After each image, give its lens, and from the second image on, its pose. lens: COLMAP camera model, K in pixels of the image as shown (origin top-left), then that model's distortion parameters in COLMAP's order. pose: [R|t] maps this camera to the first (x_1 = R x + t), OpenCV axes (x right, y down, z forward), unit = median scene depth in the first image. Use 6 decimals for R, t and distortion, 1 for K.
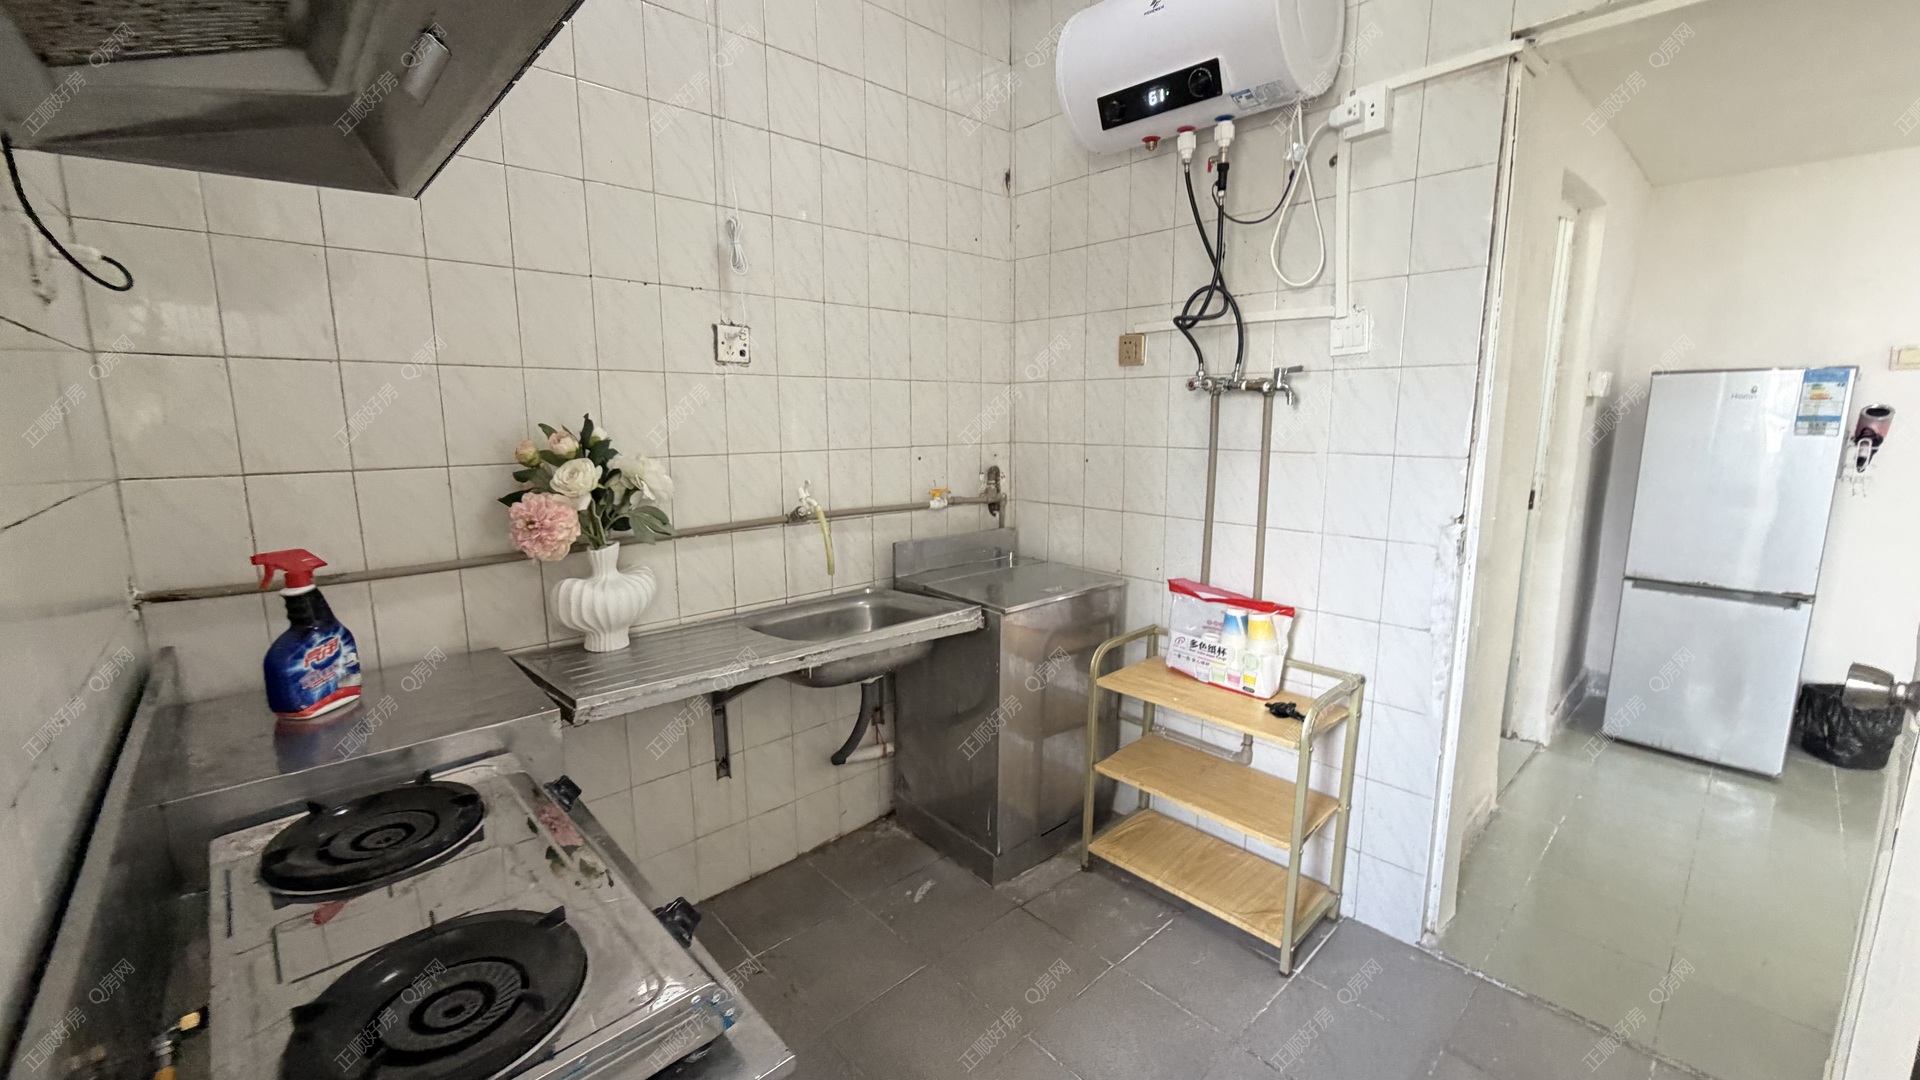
lens RADIAL K [[767.8, 0, 960.0], [0, 767.8, 540.0], [0, 0, 1]] dist [-0.000851, 0.000233]
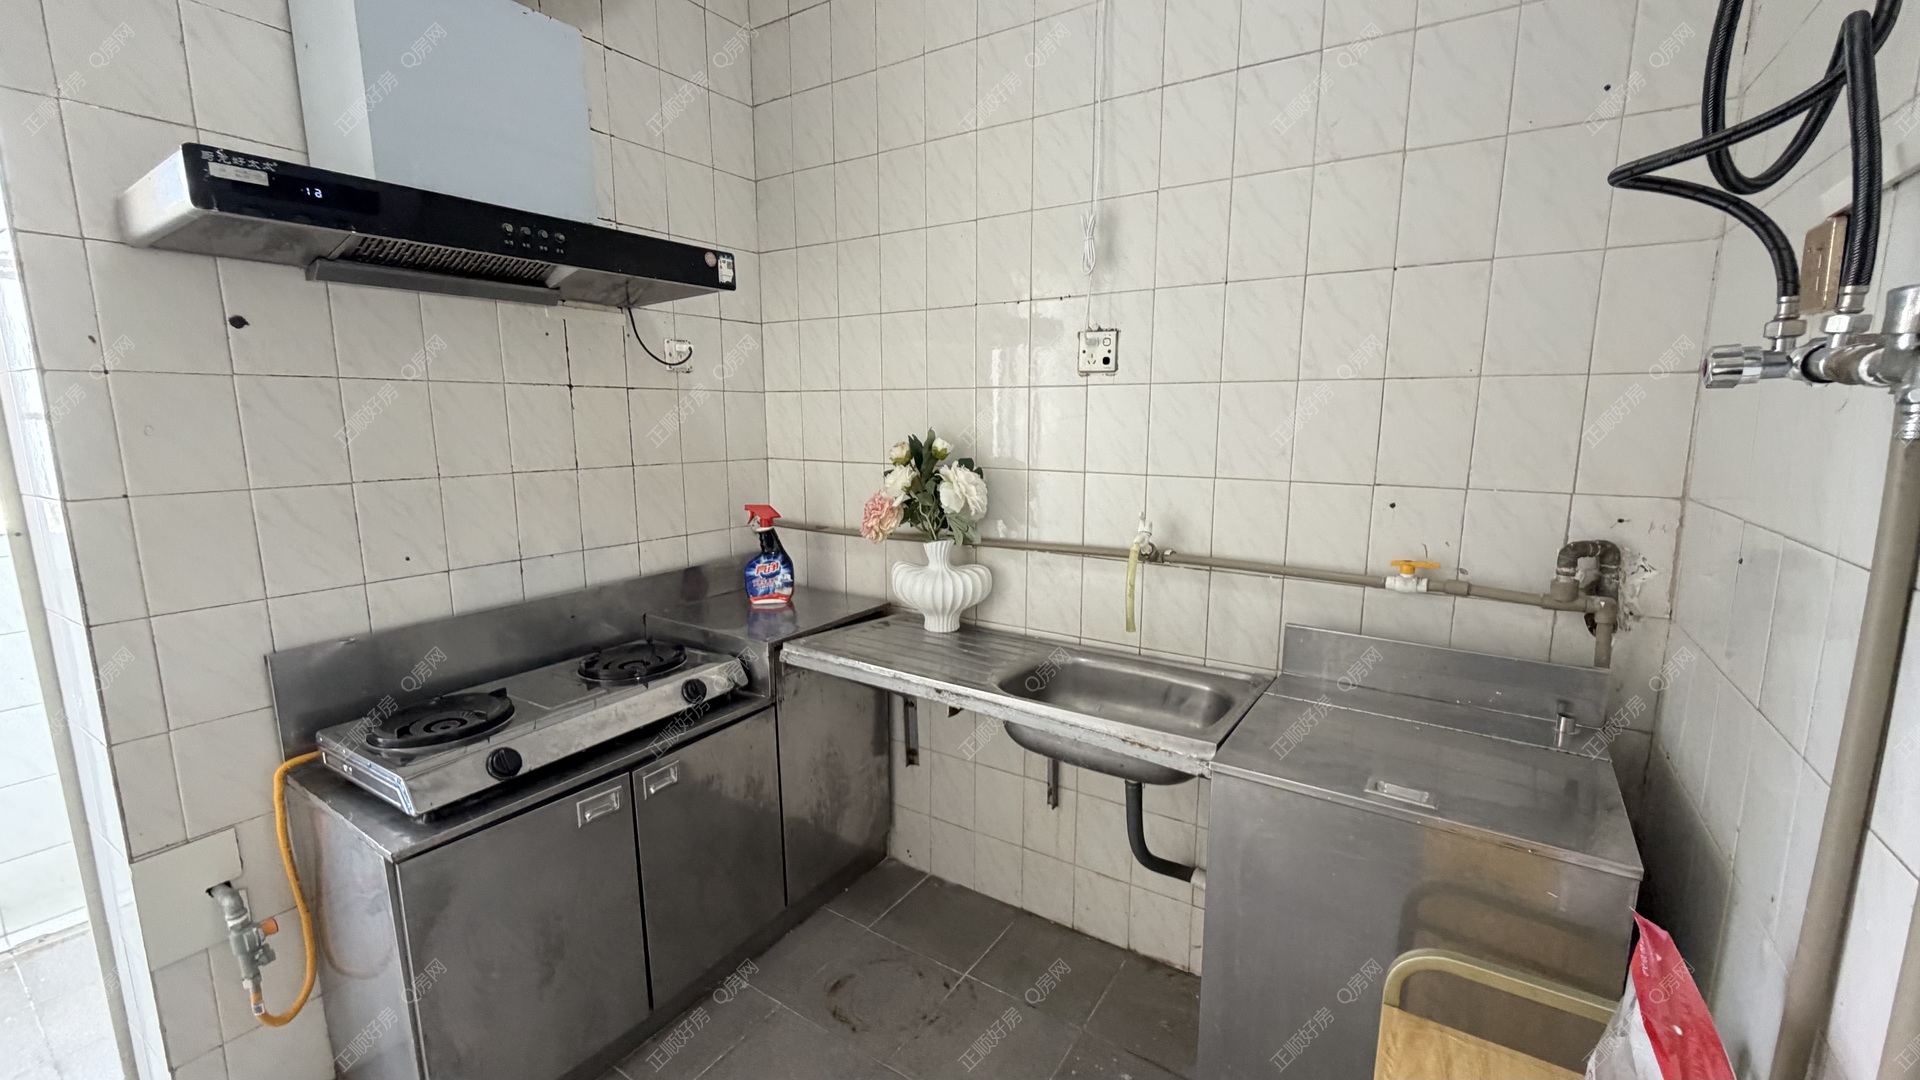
lens RADIAL K [[767.8, 0, 960.0], [0, 767.8, 540.0], [0, 0, 1]] dist [-0.000851, 0.000233]
pose [[0.232490, 0.160946, -0.959190, 0.568794], [-0.158248, 0.979331, 0.125969, -0.126506], [0.959638, 0.122504, 0.253154, 0.643955]]
